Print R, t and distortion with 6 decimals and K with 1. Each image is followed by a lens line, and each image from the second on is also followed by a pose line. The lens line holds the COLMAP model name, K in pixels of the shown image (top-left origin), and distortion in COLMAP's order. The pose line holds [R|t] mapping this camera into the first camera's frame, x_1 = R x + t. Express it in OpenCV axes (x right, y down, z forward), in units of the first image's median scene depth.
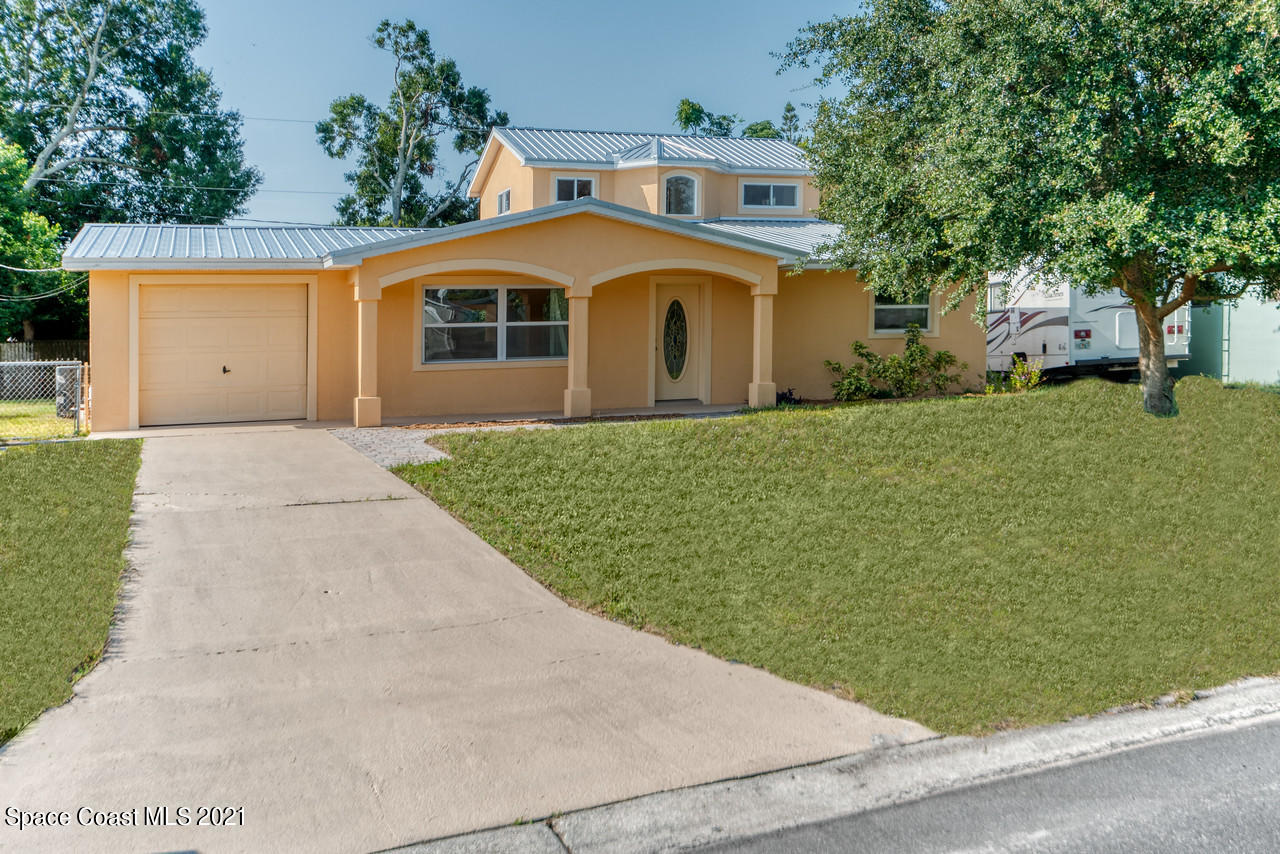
lens RADIAL K [[967.9, 0, 641.0], [0, 967.9, 356.9], [0, 0, 1]] dist [-0.011413, -0.000920]
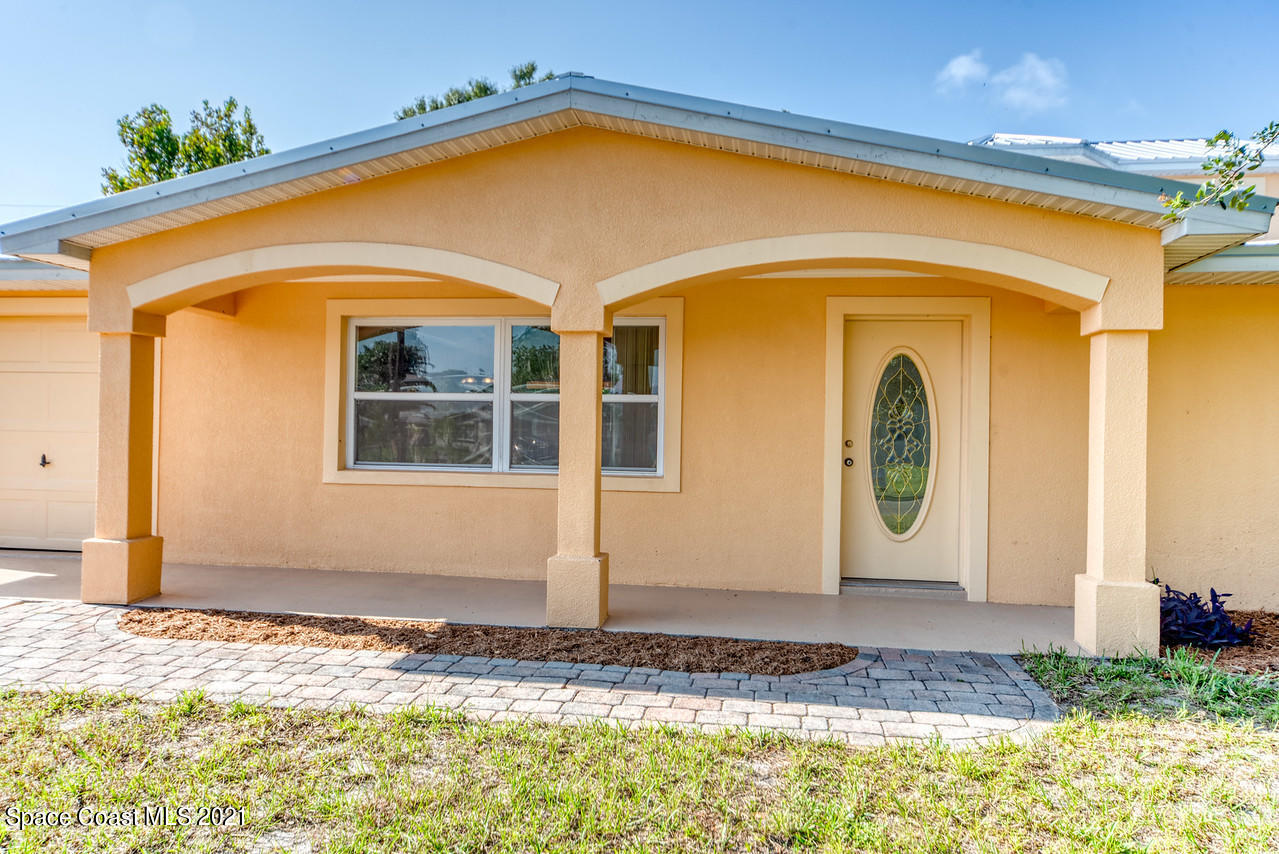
lens RADIAL K [[809.2, 0, 645.3], [0, 809.2, 392.4], [0, 0, 1]] dist [-0.002871, -0.000183]
pose [[0.883021, 0.019764, -0.468917, 0.100552], [-0.046233, 0.997917, -0.045000, -0.018551], [0.467050, 0.061415, 0.882095, 0.585689]]
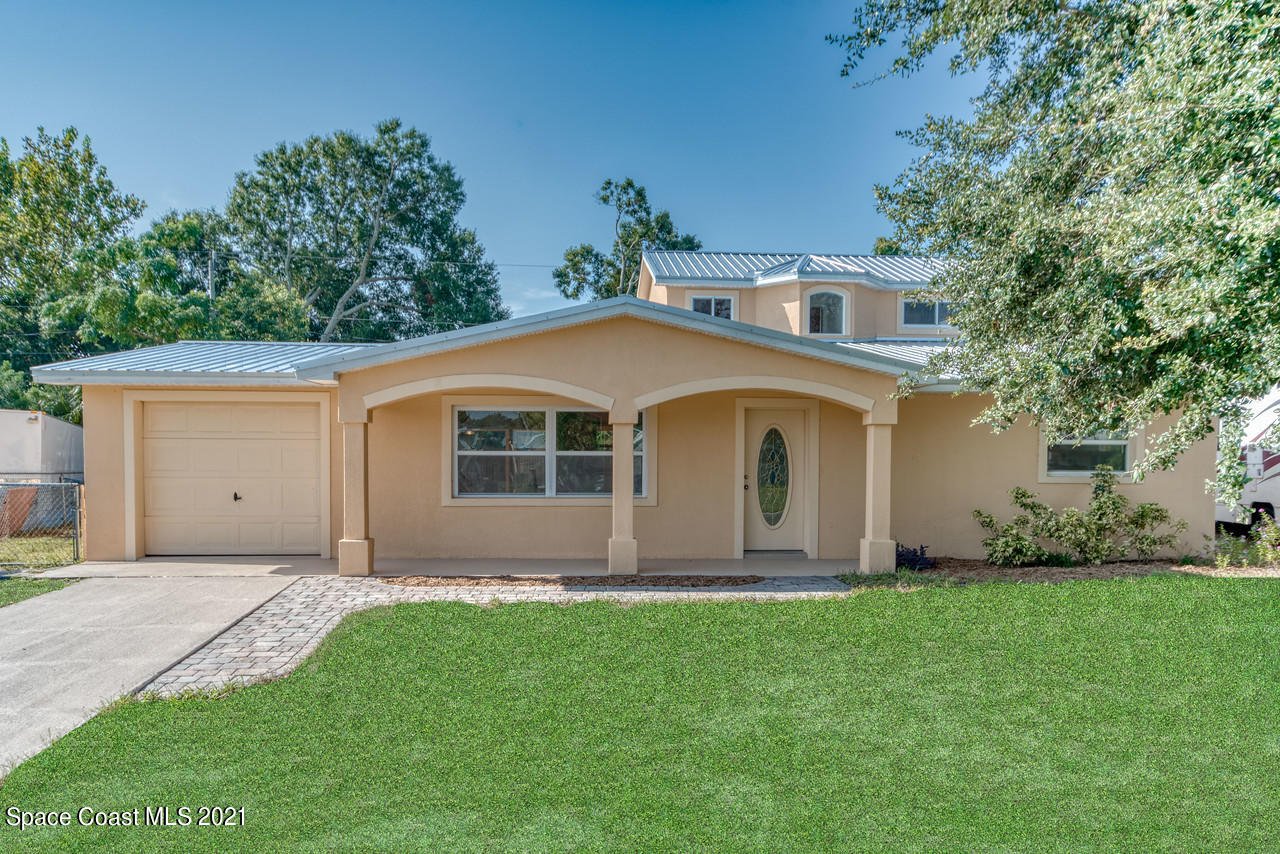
lens RADIAL K [[788.3, 0, 640.0], [0, 788.3, 427.0], [0, 0, 1]] dist [0.002800, 0.001434]
pose [[0.962276, 0.020249, -0.271322, 0.101832], [-0.033856, 0.998387, -0.045565, -0.024607], [0.269961, 0.053032, 0.961410, 0.314454]]
